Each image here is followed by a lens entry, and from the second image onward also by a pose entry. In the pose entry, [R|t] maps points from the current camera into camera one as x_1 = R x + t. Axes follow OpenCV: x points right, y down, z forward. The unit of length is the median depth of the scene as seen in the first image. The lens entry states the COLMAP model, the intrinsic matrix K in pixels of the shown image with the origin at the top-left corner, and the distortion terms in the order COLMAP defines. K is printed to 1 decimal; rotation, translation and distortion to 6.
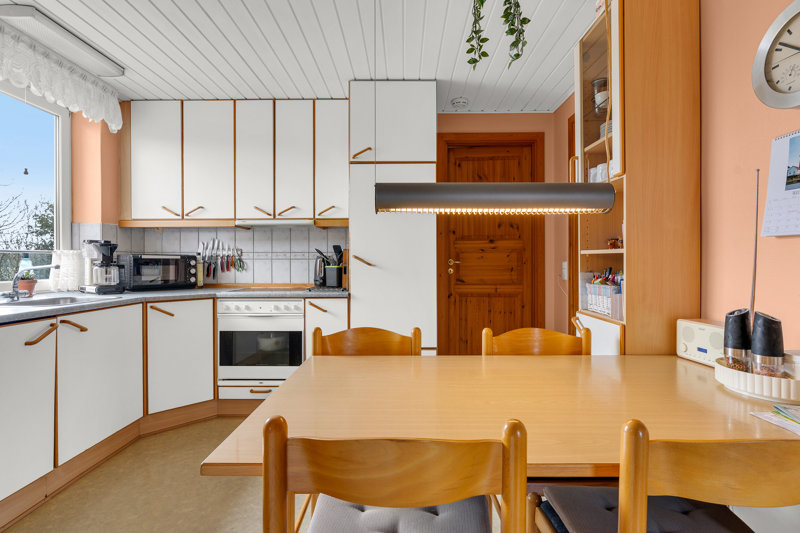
lens RADIAL K [[370.3, 0, 400.0], [0, 370.3, 266.5], [0, 0, 1]] dist [-0.001530, -0.000199]
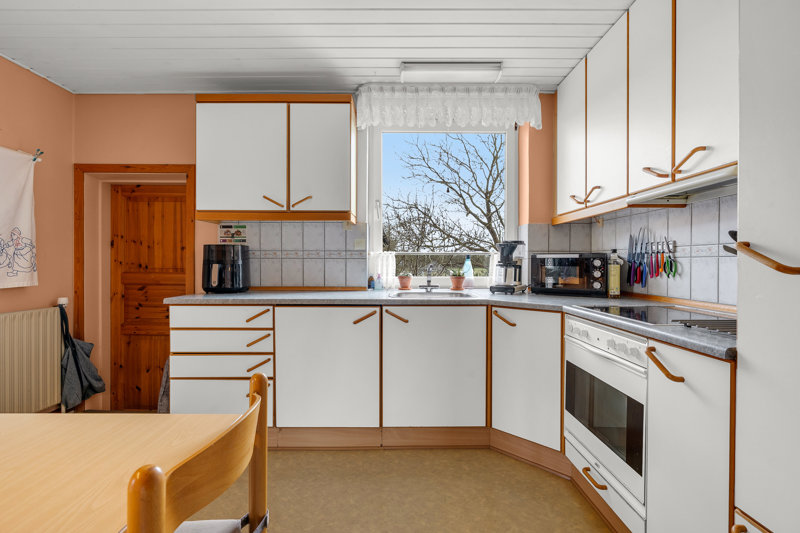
lens RADIAL K [[370.3, 0, 400.0], [0, 370.3, 266.5], [0, 0, 1]] dist [-0.001530, -0.000199]
pose [[0.029516, 0.011542, -0.999498, 0.206802], [-0.010670, 0.999880, 0.011231, -0.008308], [0.999507, 0.010333, 0.029636, 0.667335]]
